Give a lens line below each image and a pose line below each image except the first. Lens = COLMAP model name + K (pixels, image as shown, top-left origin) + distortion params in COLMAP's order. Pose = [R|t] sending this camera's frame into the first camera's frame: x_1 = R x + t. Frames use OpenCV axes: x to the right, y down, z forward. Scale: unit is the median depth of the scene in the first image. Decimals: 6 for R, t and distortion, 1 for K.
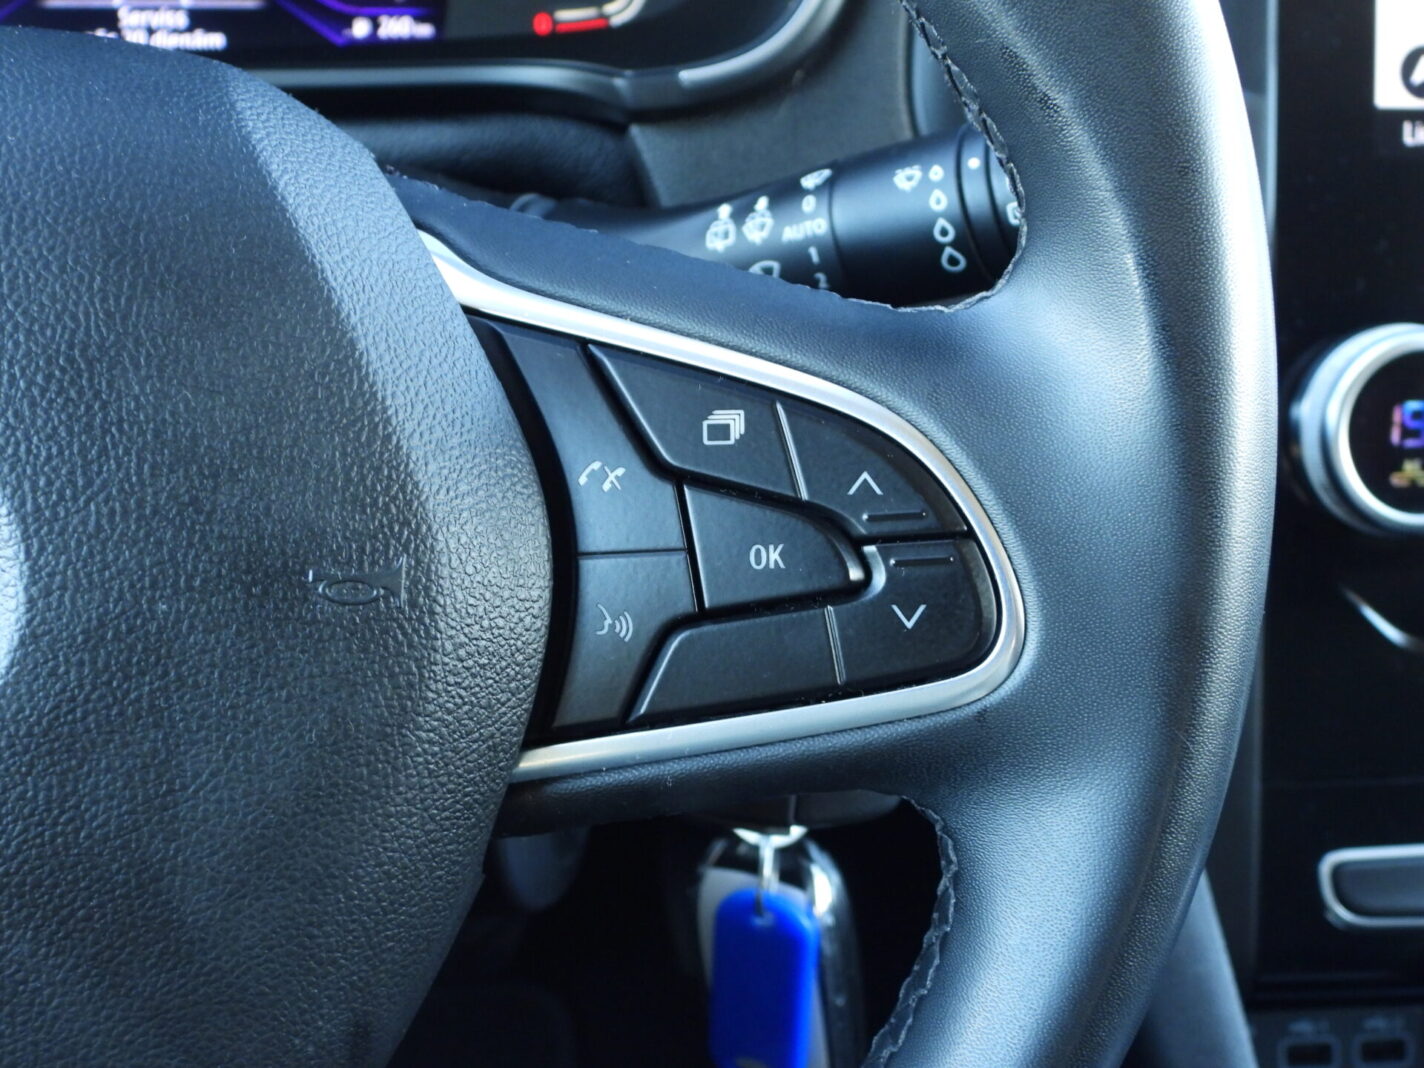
lens RADIAL K [[1998.9, 0, 707.6], [0, 1998.9, 528.8], [0, 0, 1]] dist [-0.090679, 0.000000]
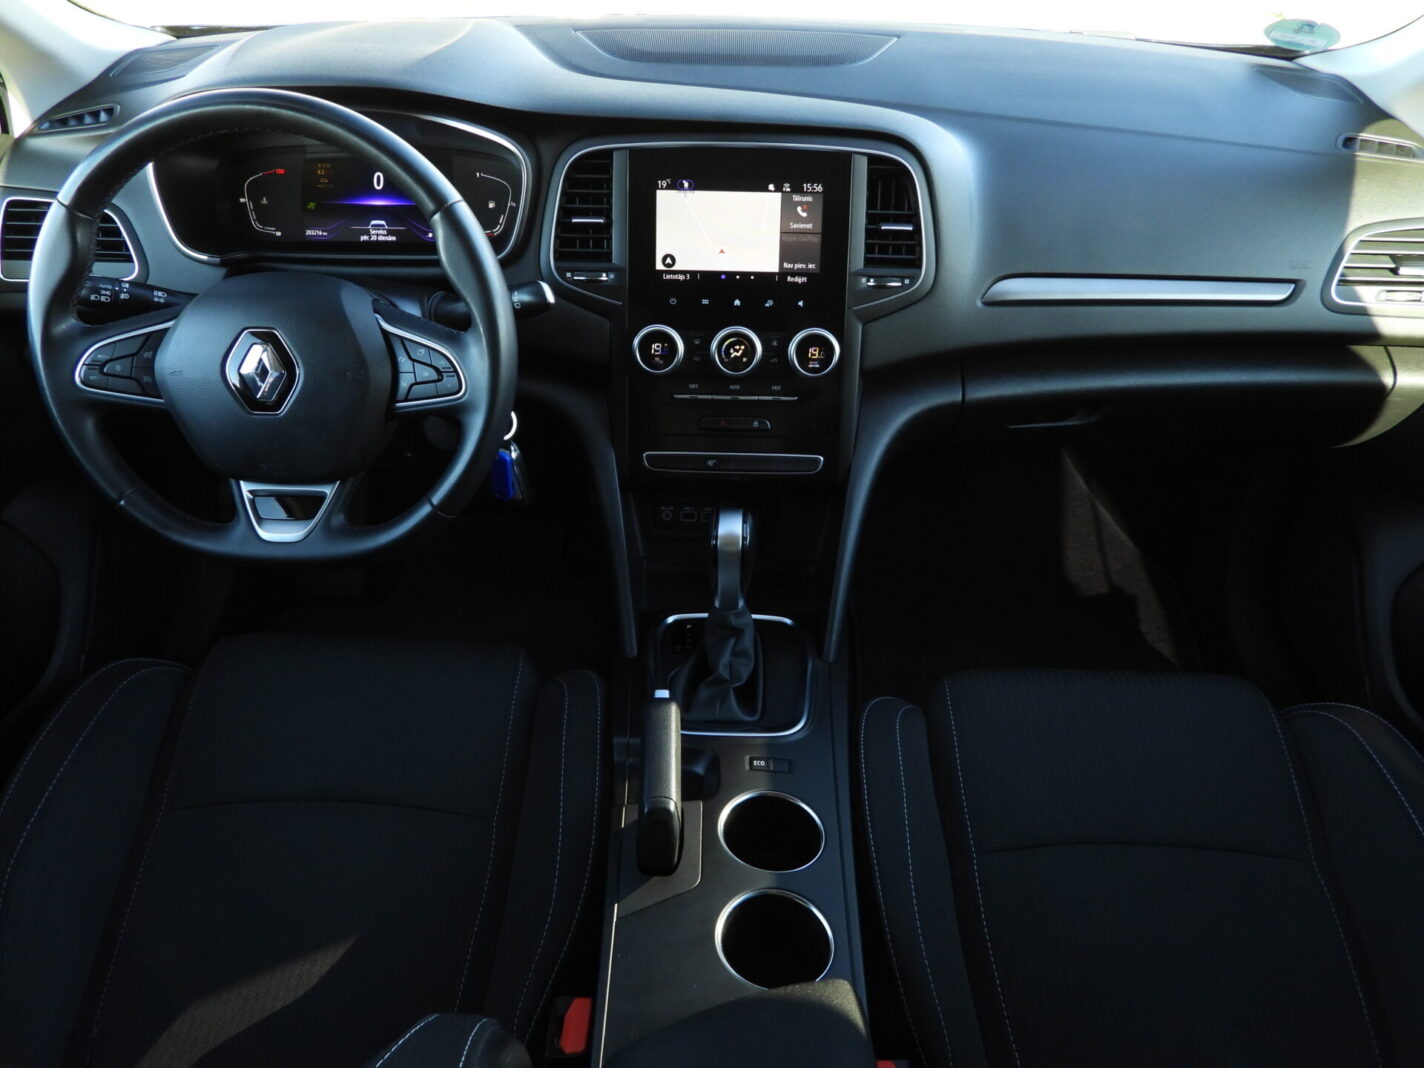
lens RADIAL K [[1024.3, 0, 711.7], [0, 1024.3, 527.1], [0, 0, 1]] dist [-0.013189, 0.014699]
pose [[0.993322, 0.052593, -0.102687, 1.180050], [-0.035572, 0.986304, 0.161055, -0.056366], [0.109751, -0.156326, 0.981589, -1.945527]]
